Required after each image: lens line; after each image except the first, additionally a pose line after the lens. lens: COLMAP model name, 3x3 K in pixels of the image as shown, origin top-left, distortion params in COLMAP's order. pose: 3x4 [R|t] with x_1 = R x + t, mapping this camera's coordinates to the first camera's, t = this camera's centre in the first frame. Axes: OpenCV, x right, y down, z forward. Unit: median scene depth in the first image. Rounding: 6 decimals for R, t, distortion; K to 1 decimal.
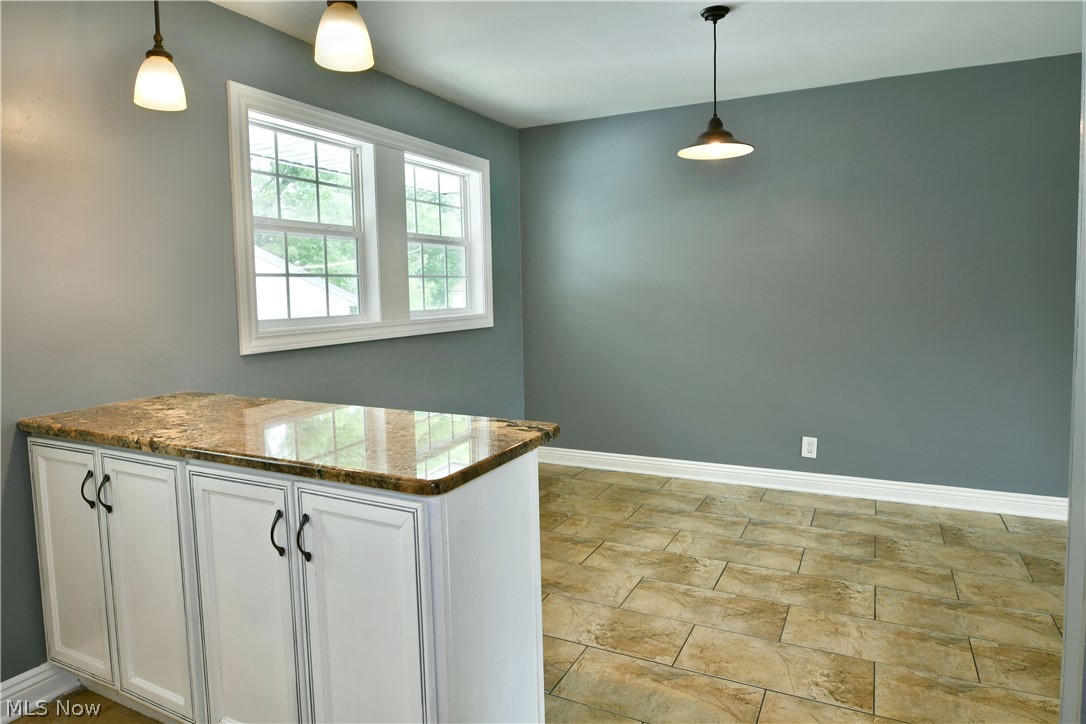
lens RADIAL K [[659.3, 0, 513.8], [0, 659.3, 327.7], [0, 0, 1]] dist [-0.020231, 0.000493]
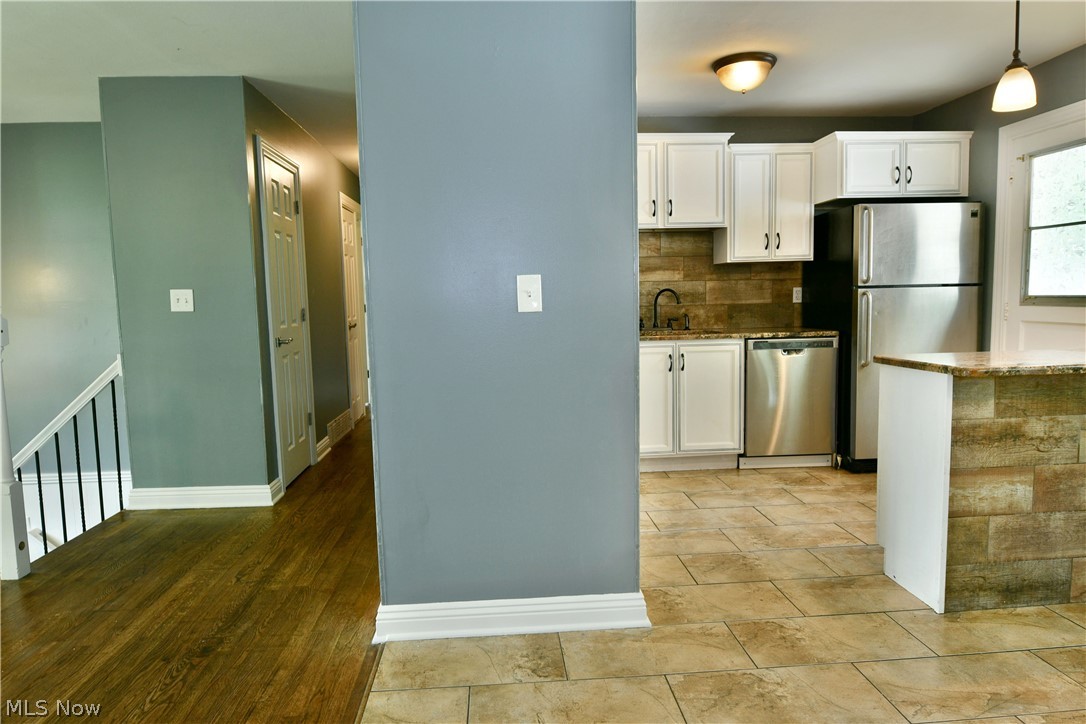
lens RADIAL K [[659.3, 0, 533.0], [0, 659.3, 357.0], [0, 0, 1]] dist [-0.020231, 0.000493]
pose [[-0.848598, 0.088861, -0.521521, 0.719441], [0.008687, 0.988000, 0.154209, -0.036947], [0.528966, 0.126331, -0.839187, 0.824639]]
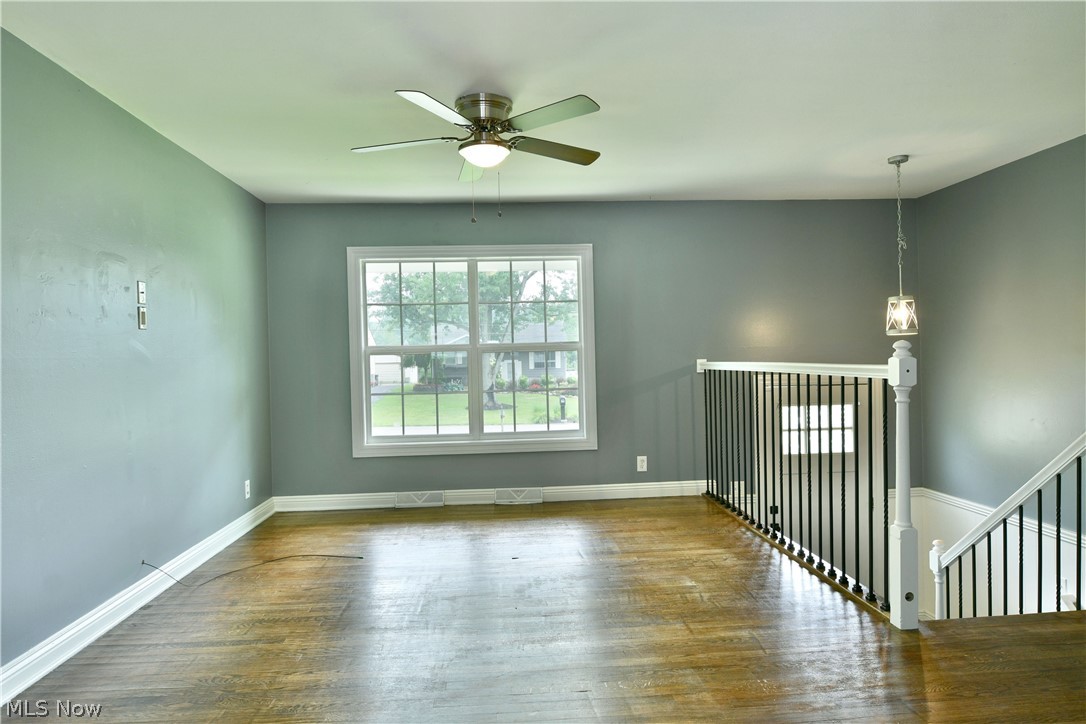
lens RADIAL K [[659.3, 0, 540.8], [0, 659.3, 356.7], [0, 0, 1]] dist [-0.020231, 0.000493]
pose [[-0.529316, 0.032204, 0.847813, 0.424699], [0.085967, 0.996172, 0.015832, -0.017081], [-0.844058, 0.081264, -0.530059, 0.589667]]
